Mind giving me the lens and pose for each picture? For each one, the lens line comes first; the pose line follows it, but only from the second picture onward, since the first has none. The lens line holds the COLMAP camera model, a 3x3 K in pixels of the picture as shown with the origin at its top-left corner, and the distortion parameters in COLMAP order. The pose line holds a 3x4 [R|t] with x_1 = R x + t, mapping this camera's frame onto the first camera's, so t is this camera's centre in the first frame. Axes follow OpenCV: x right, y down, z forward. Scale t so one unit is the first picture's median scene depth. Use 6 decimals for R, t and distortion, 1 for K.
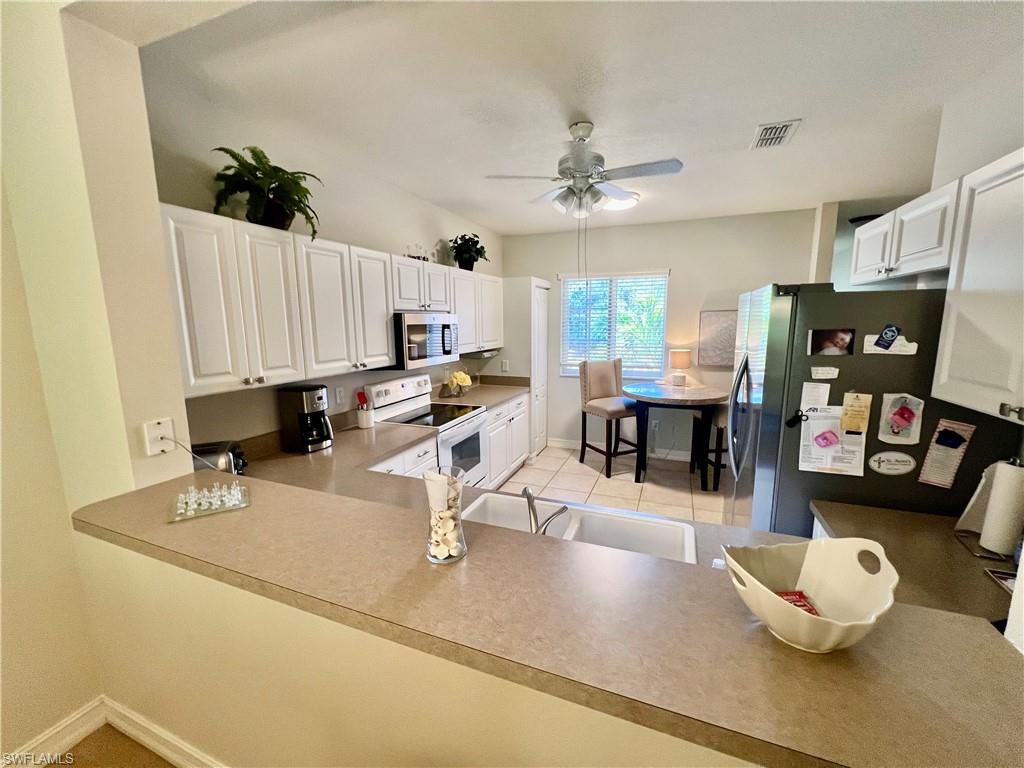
lens RADIAL K [[410.6, 0, 512.0], [0, 410.6, 384.0], [0, 0, 1]] dist [0.014492, 0.000008]
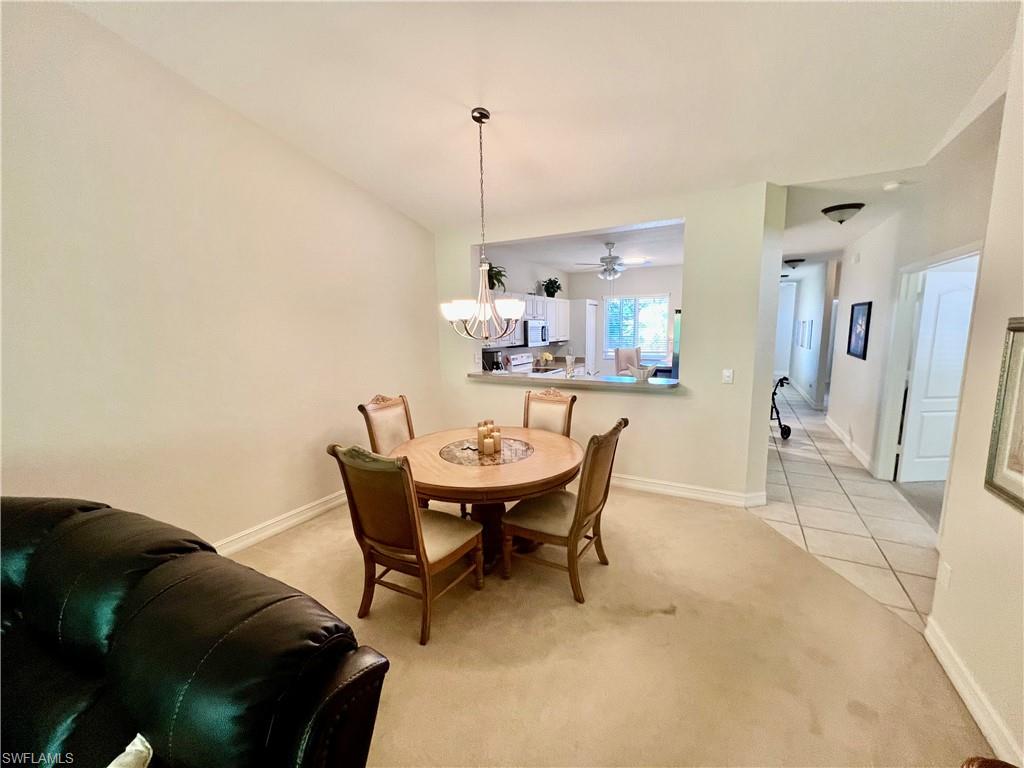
lens RADIAL K [[410.6, 0, 512.0], [0, 410.6, 384.0], [0, 0, 1]] dist [0.014492, 0.000008]
pose [[0.993448, 0.013420, -0.113494, -0.072029], [-0.015160, 0.999780, -0.014483, 0.144312], [0.113275, 0.016109, 0.993433, -0.861976]]
